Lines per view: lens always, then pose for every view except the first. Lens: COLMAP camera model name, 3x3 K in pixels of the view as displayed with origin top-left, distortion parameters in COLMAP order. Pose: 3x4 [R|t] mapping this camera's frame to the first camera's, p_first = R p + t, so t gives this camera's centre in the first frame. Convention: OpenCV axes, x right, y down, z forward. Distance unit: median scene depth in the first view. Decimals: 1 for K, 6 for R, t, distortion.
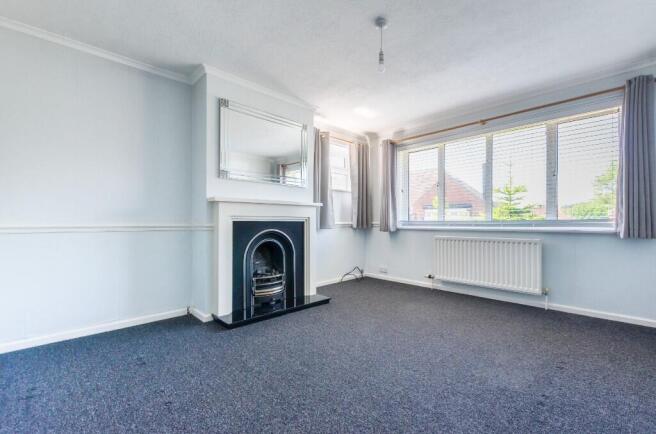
lens RADIAL K [[285.1, 0, 328.0], [0, 285.1, 217.0], [0, 0, 1]] dist [0.012691, -0.000263]
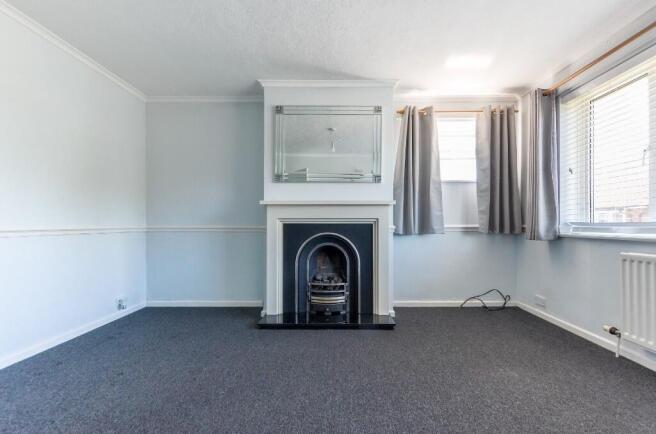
lens RADIAL K [[285.1, 0, 328.0], [0, 285.1, 217.0], [0, 0, 1]] dist [0.012691, -0.000263]
pose [[0.722805, -0.014629, -0.690897, 0.410841], [0.012908, 0.999887, -0.007668, 0.000672], [0.690931, -0.003376, 0.722913, 0.320585]]
